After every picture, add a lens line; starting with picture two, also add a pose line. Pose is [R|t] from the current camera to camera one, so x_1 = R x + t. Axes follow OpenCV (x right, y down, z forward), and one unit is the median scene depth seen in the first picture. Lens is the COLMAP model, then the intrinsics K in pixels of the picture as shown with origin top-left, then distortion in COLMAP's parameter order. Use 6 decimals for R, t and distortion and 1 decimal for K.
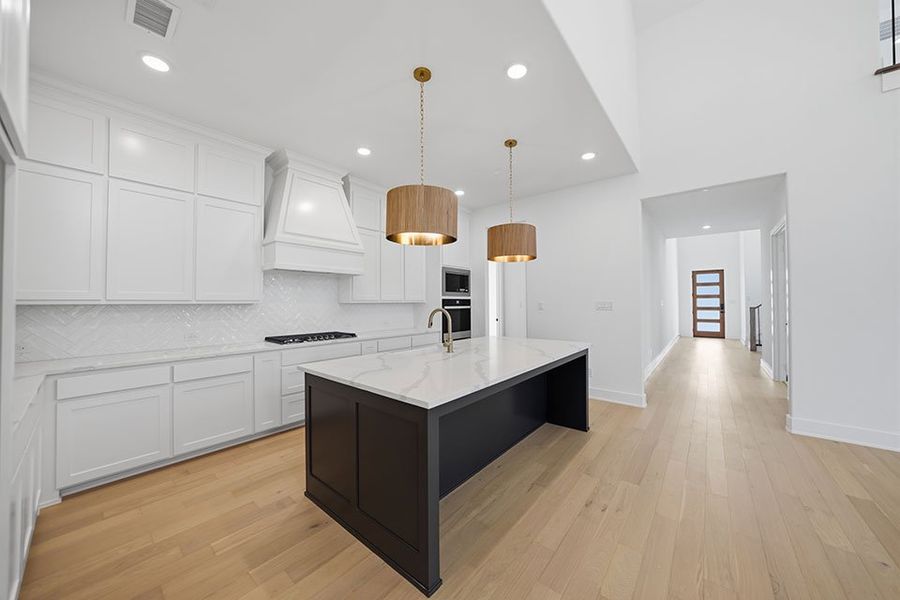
lens RADIAL K [[312.2, 0, 453.9], [0, 312.2, 298.1], [0, 0, 1]] dist [-0.017033, 0.000149]
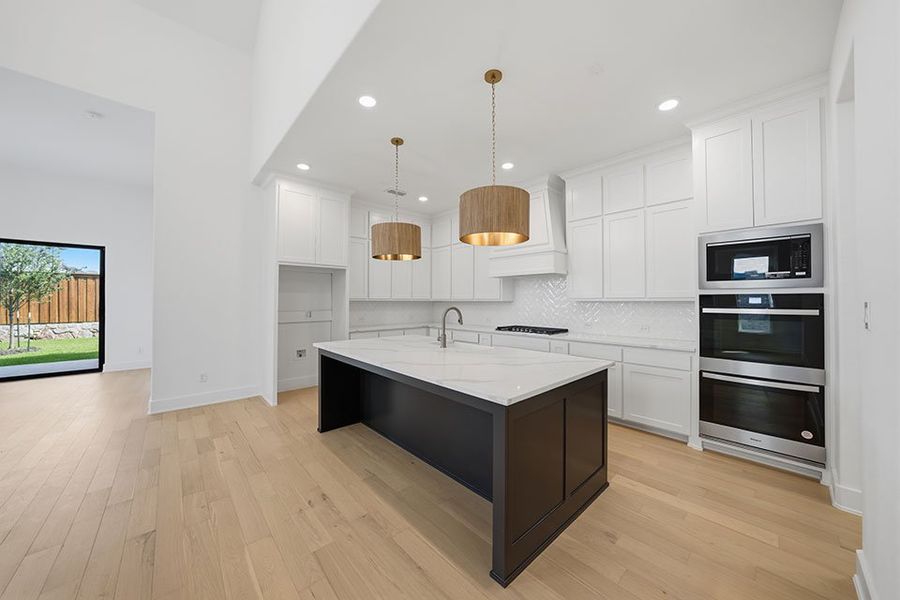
lens RADIAL K [[312.2, 0, 453.9], [0, 312.2, 298.1], [0, 0, 1]] dist [-0.017033, 0.000149]
pose [[-0.131225, -0.002545, -0.991349, 0.878100], [0.015999, 0.999861, -0.004685, 0.006639], [0.991224, -0.016476, -0.131166, 0.983094]]
